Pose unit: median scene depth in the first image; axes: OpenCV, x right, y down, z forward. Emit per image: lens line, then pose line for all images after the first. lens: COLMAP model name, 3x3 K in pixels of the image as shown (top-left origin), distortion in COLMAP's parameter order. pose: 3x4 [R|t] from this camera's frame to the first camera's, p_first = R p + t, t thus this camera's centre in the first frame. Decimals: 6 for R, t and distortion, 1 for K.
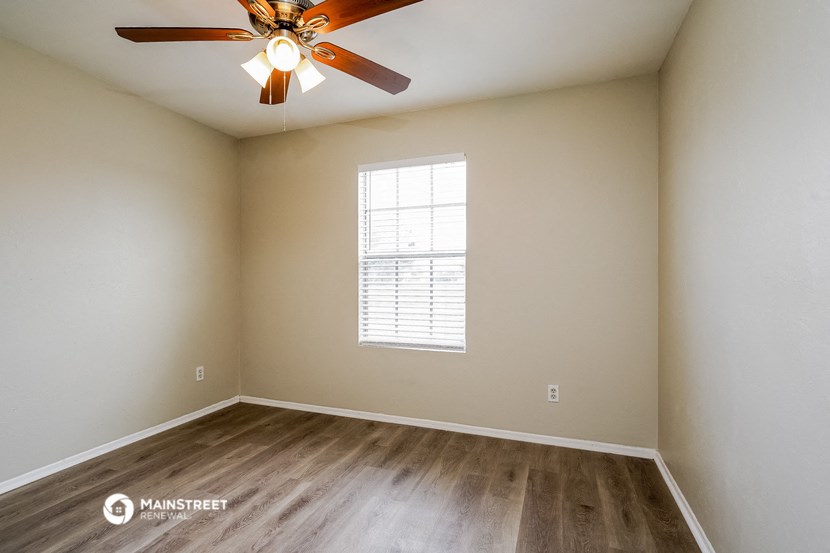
lens RADIAL K [[429.0, 0, 416.8], [0, 429.0, 275.8], [0, 0, 1]] dist [0.037777, -0.000093]
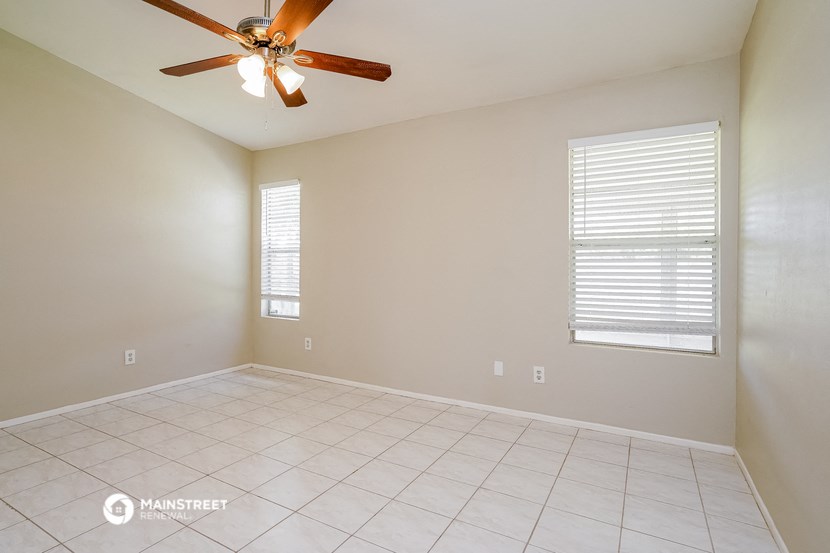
lens RADIAL K [[407.7, 0, 415.0], [0, 407.7, 276.5], [0, 0, 1]] dist [0.036054, 0.000523]
pose [[0.991693, -0.001818, -0.128611, 0.537139], [0.004367, 0.999800, 0.019541, 0.009935], [0.128549, -0.019940, 0.991503, -0.238670]]
